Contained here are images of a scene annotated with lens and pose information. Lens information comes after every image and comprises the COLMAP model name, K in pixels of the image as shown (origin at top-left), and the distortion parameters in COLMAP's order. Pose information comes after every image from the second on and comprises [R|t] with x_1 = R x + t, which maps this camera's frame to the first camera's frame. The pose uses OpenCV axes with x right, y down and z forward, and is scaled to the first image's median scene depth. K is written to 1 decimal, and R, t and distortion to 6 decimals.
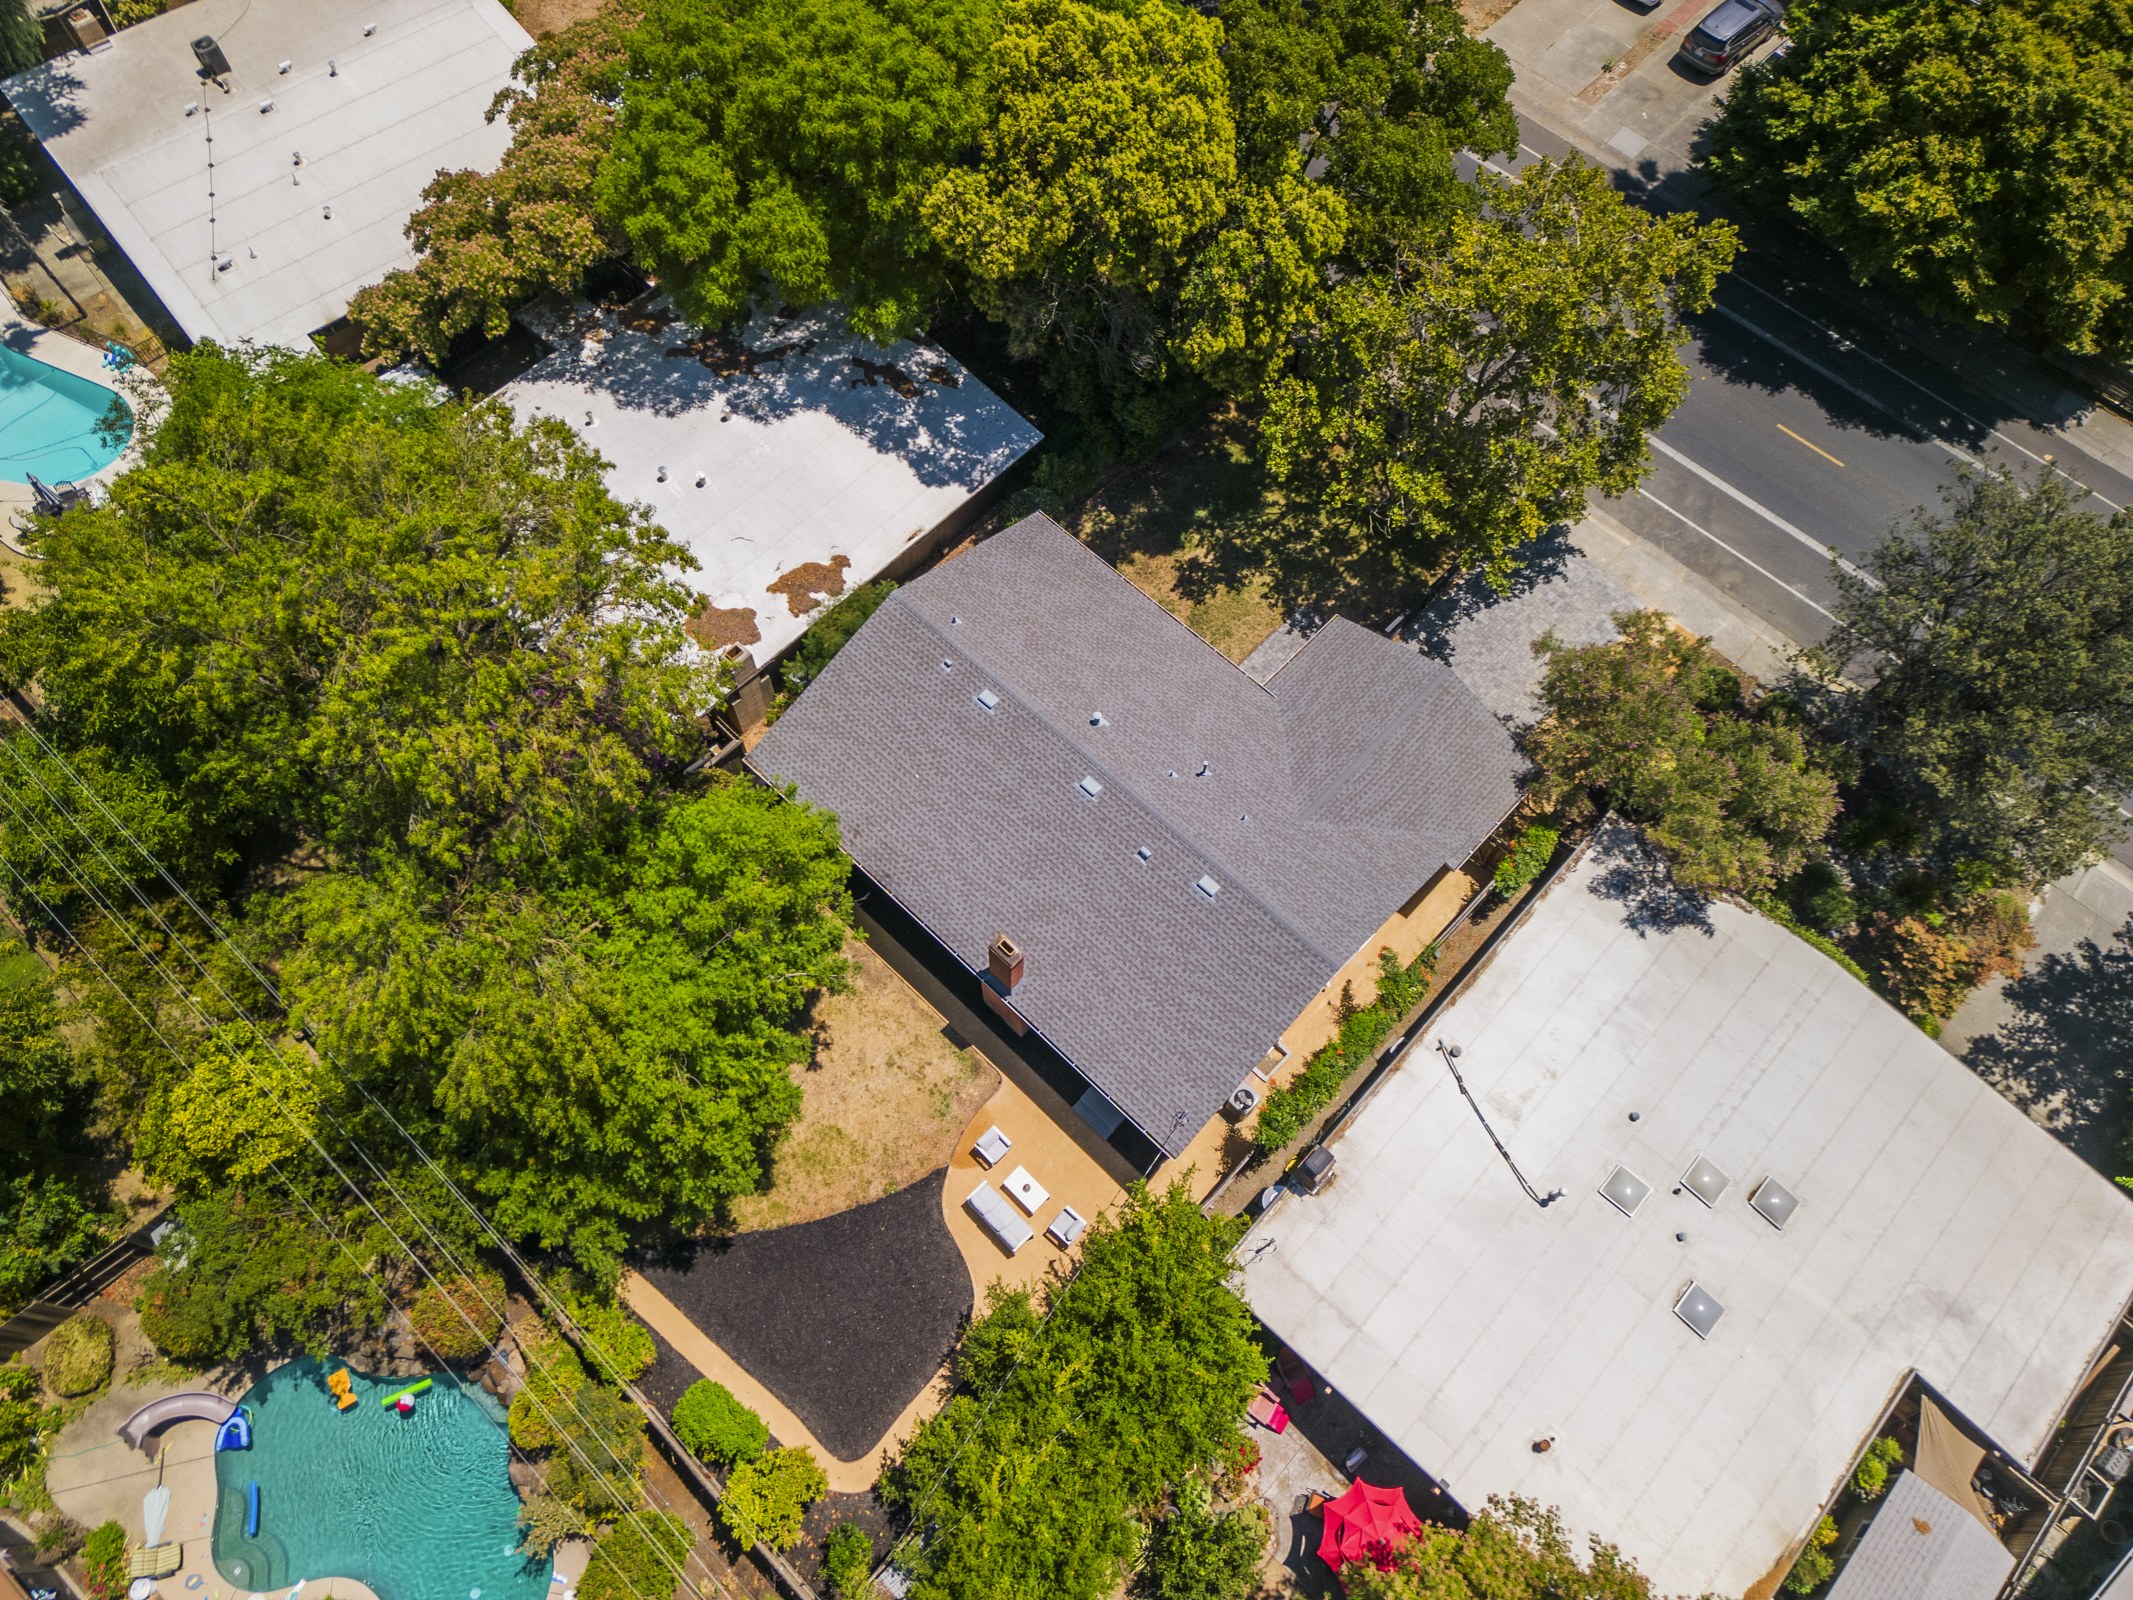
lens RADIAL K [[1493.6, 0, 1066.5], [0, 1493.6, 800.0], [0, 0, 1]] dist [0.078588, -0.116058]
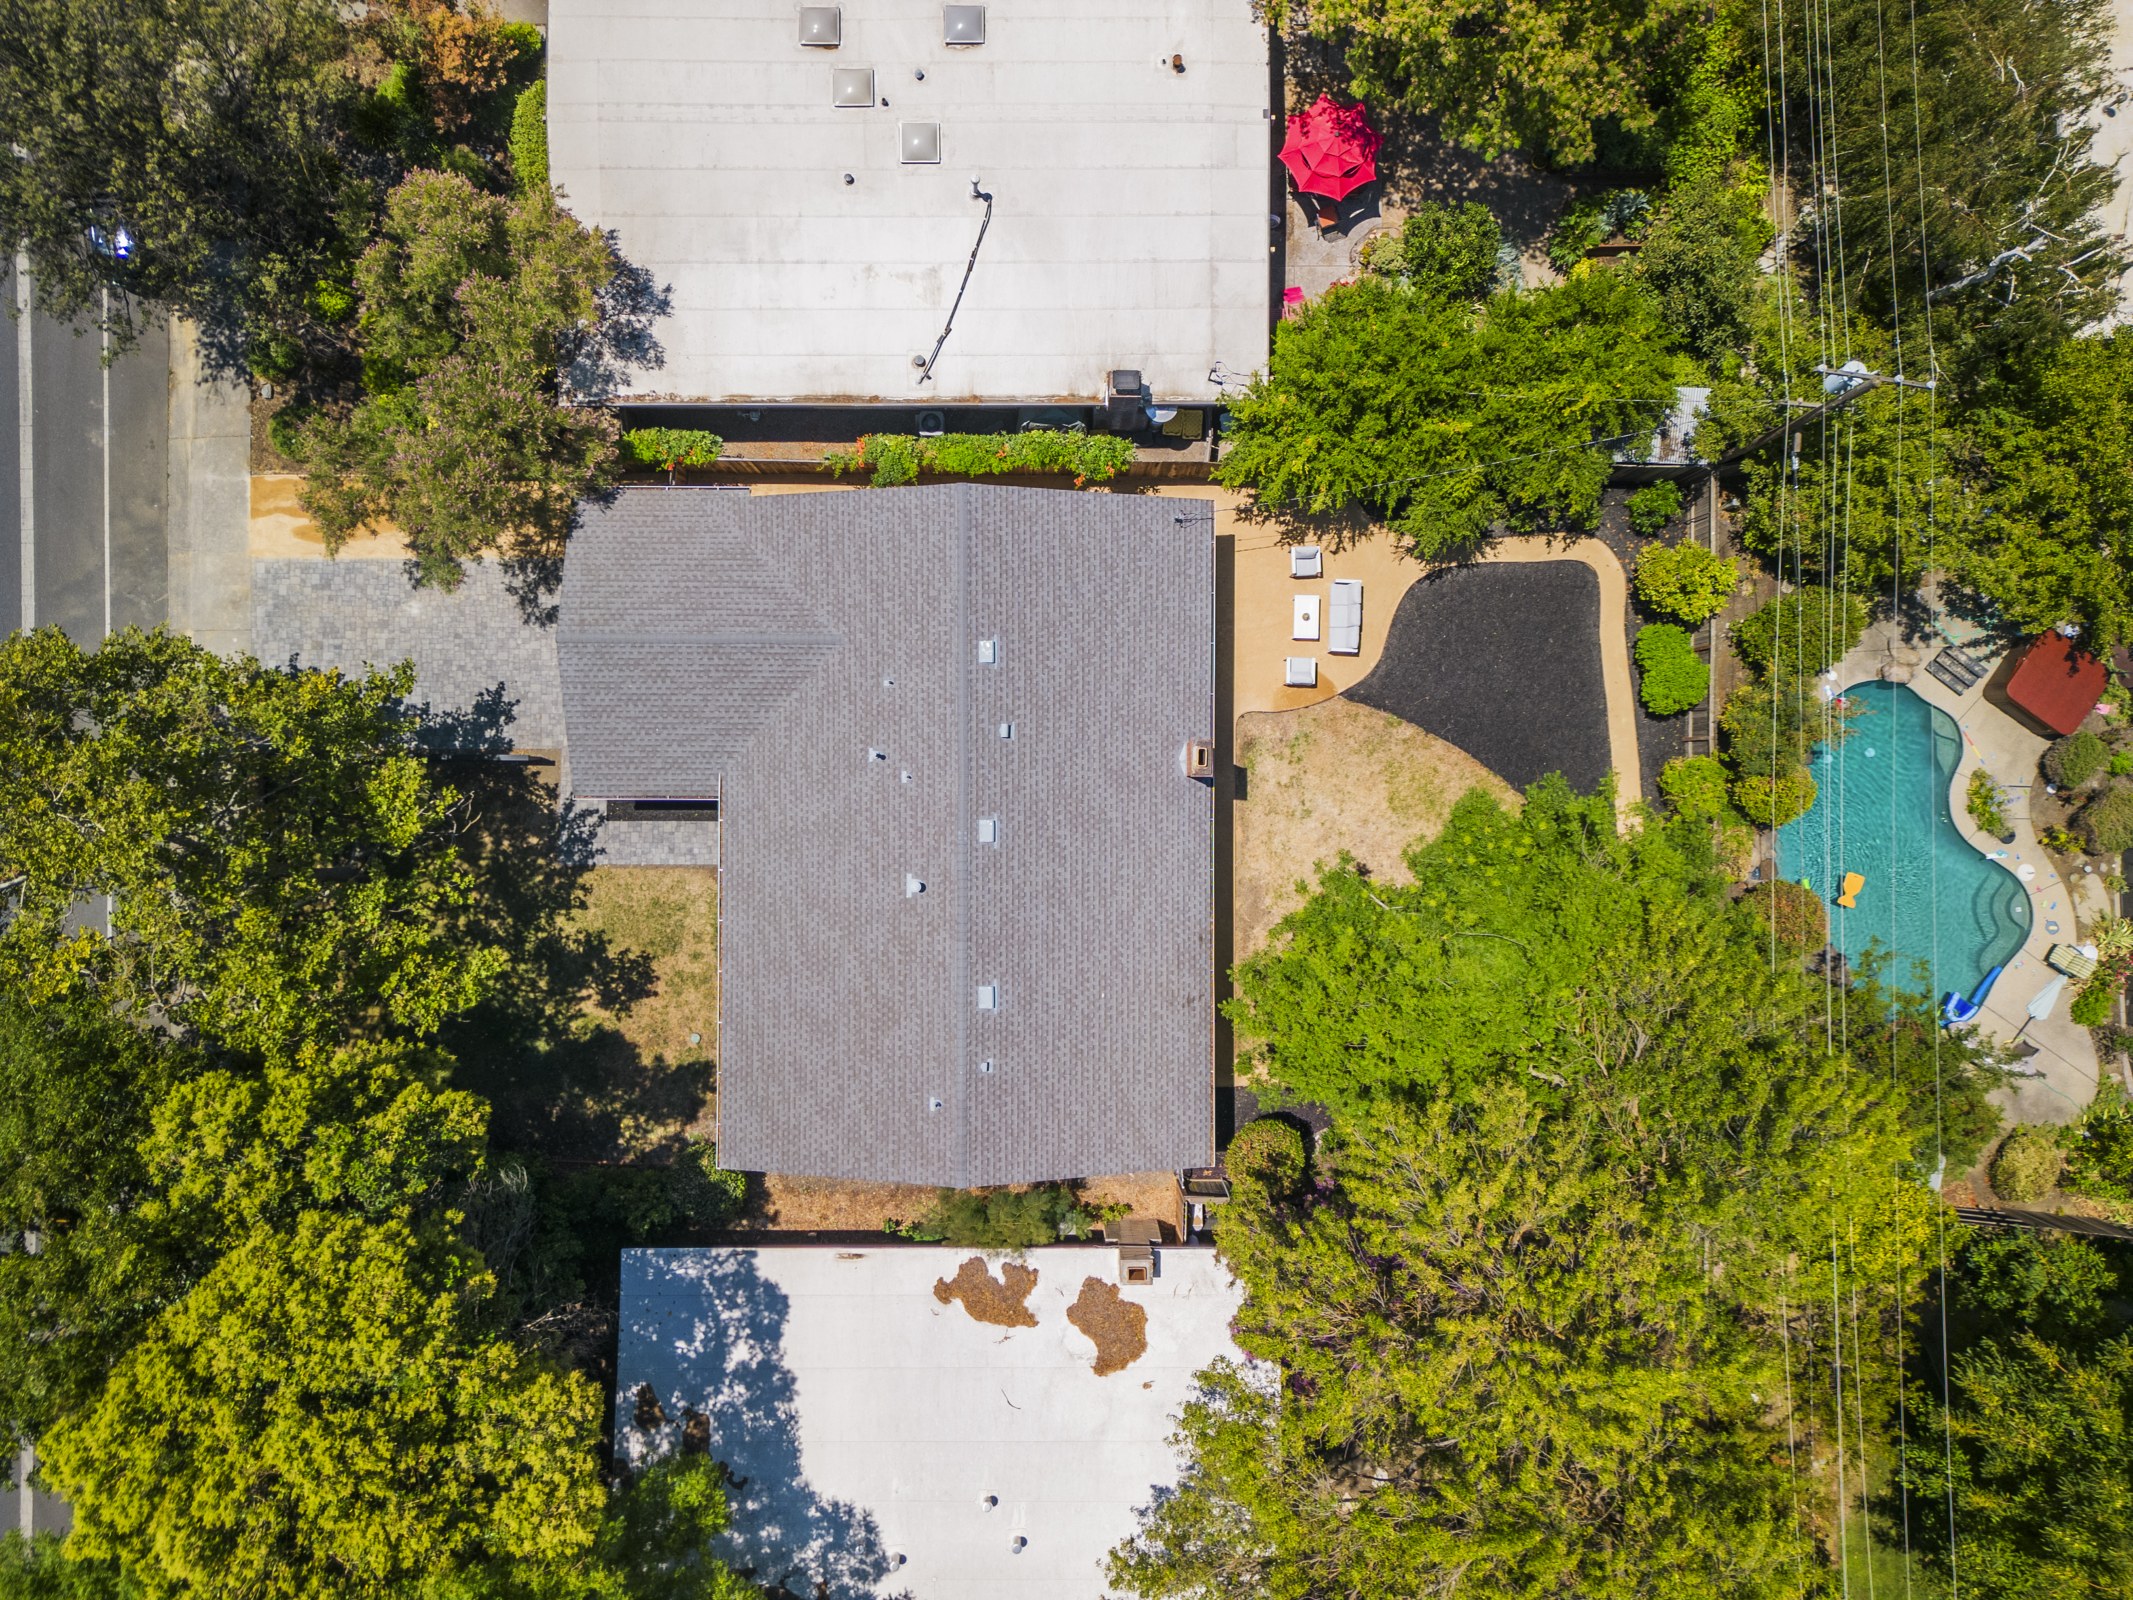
lens RADIAL K [[1486.1, 0, 1054.6], [0, 1486.1, 792.0], [0, 0, 1]] dist [0.046916, -0.022955]
pose [[-0.685741, -0.727490, -0.022757, 0.022451], [0.646810, -0.623434, 0.439280, -0.315714], [-0.333759, 0.286513, 0.898062, 0.186619]]
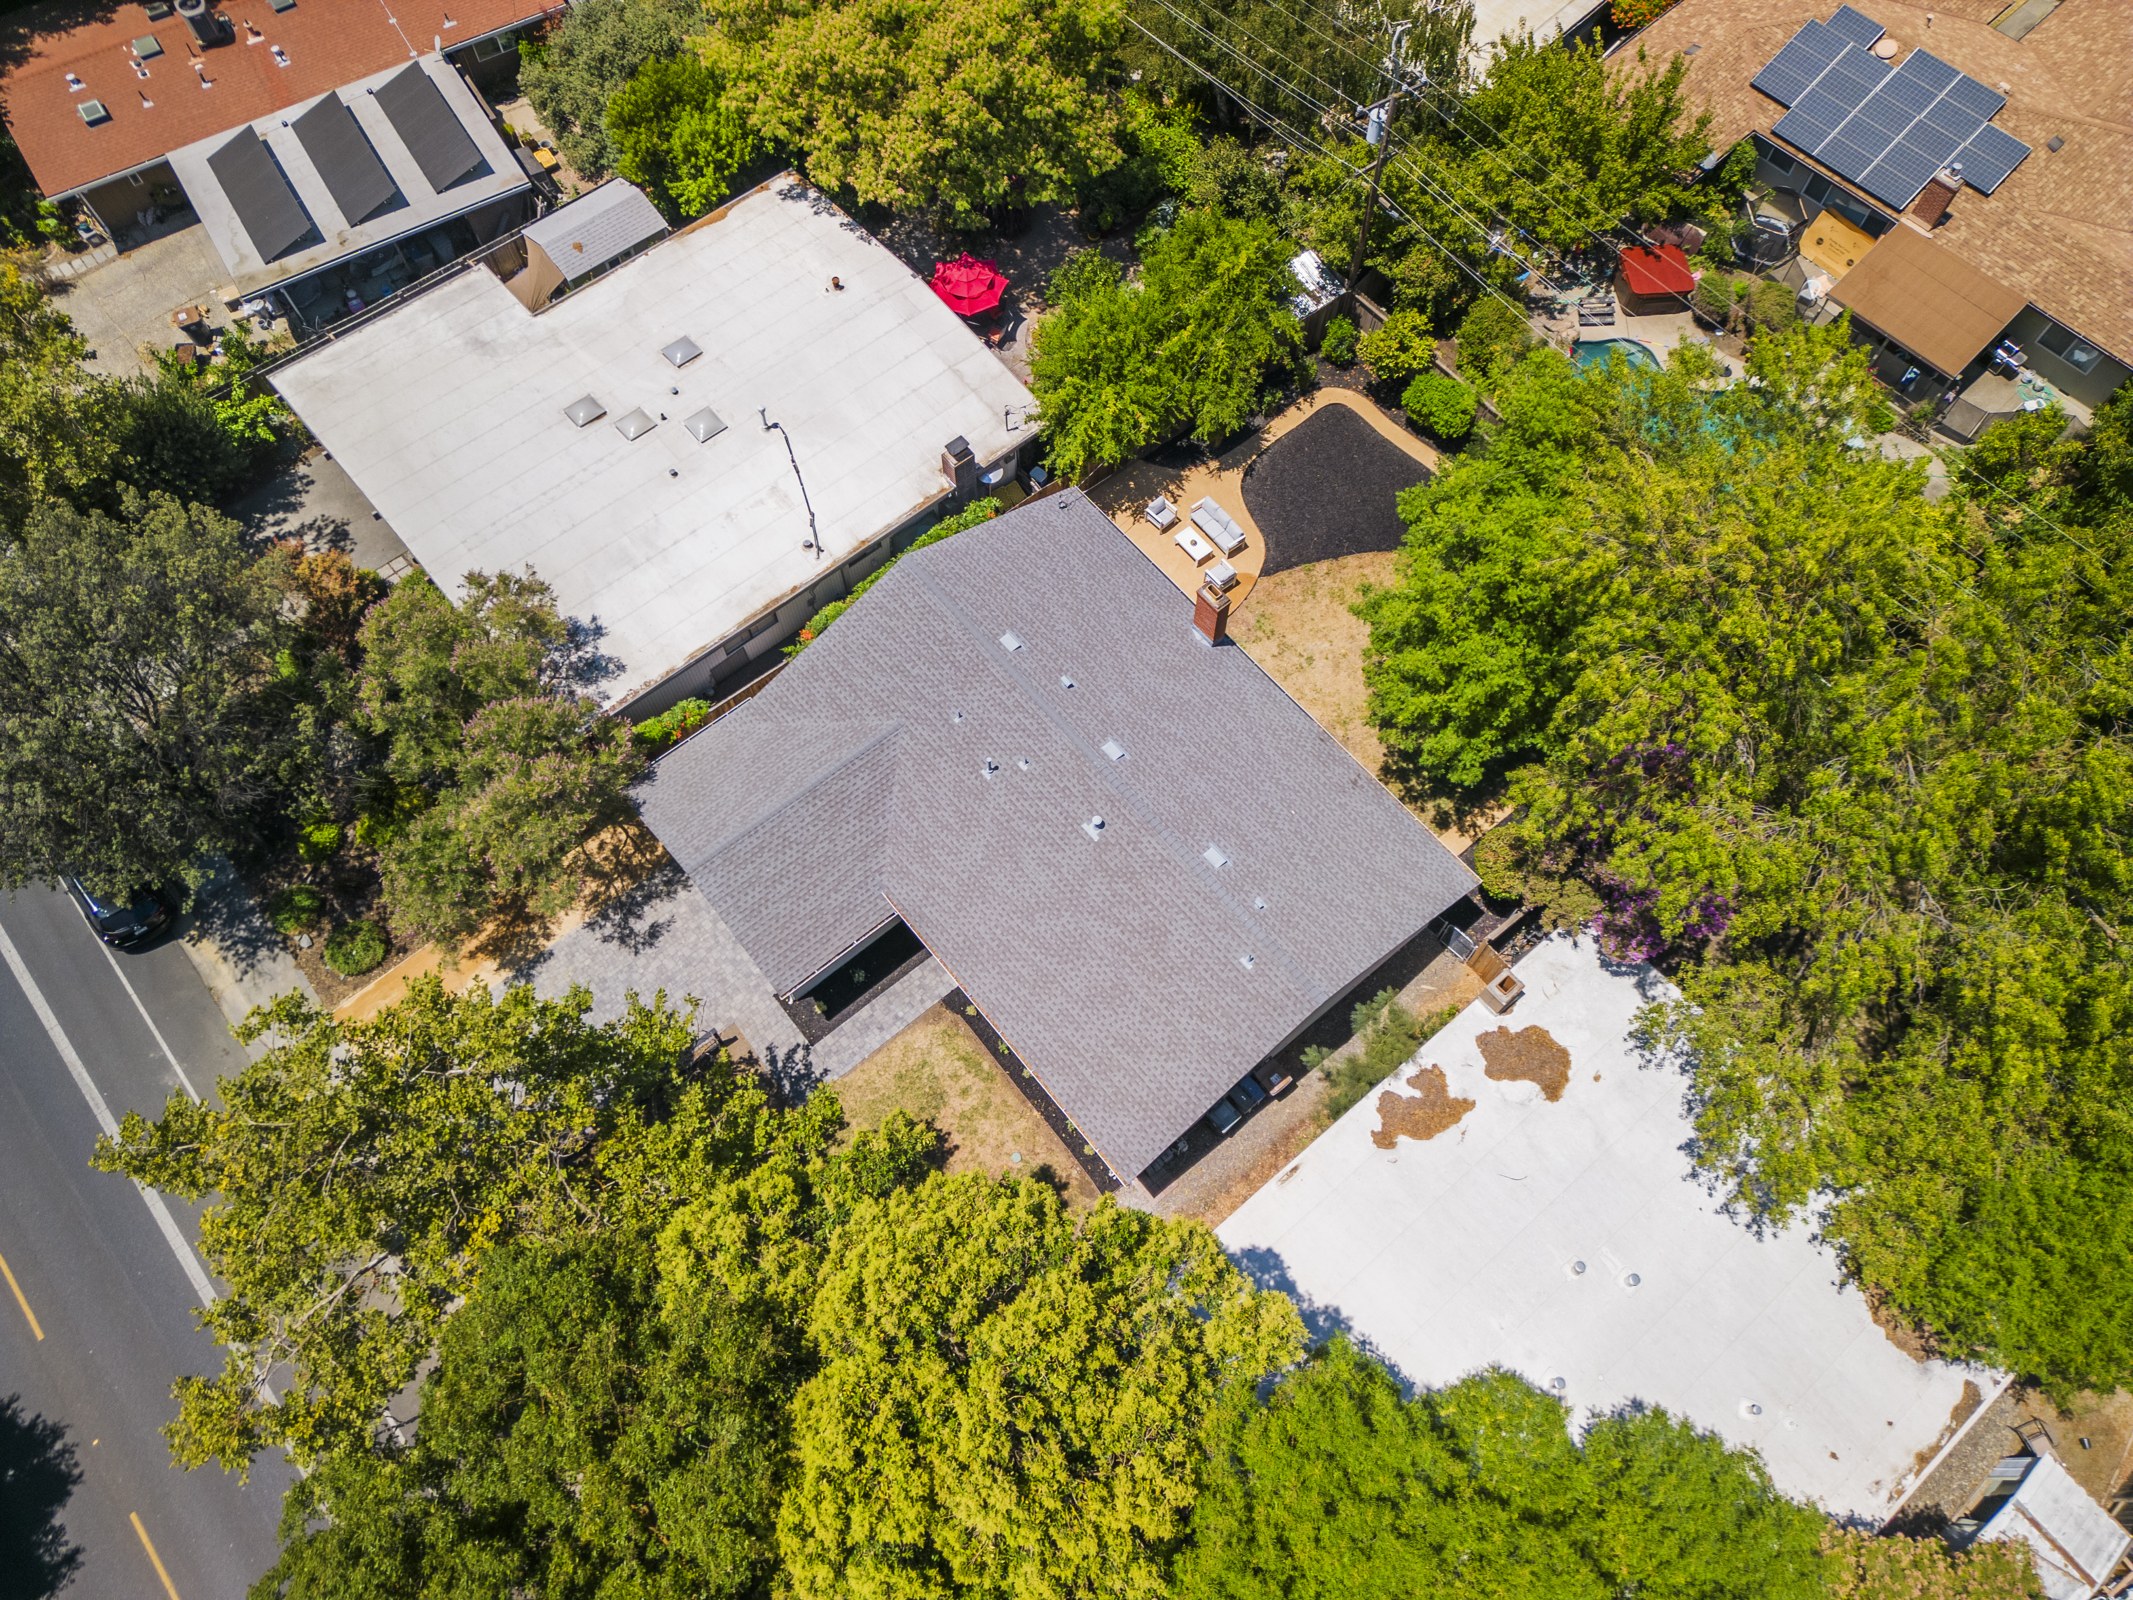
lens RADIAL K [[1486.1, 0, 1054.6], [0, 1486.1, 792.0], [0, 0, 1]] dist [0.046916, -0.022955]
pose [[-0.992365, -0.118413, 0.034484, 0.015485], [0.100858, -0.618241, 0.779491, -0.696031], [-0.070983, 0.777018, 0.625464, 0.391563]]
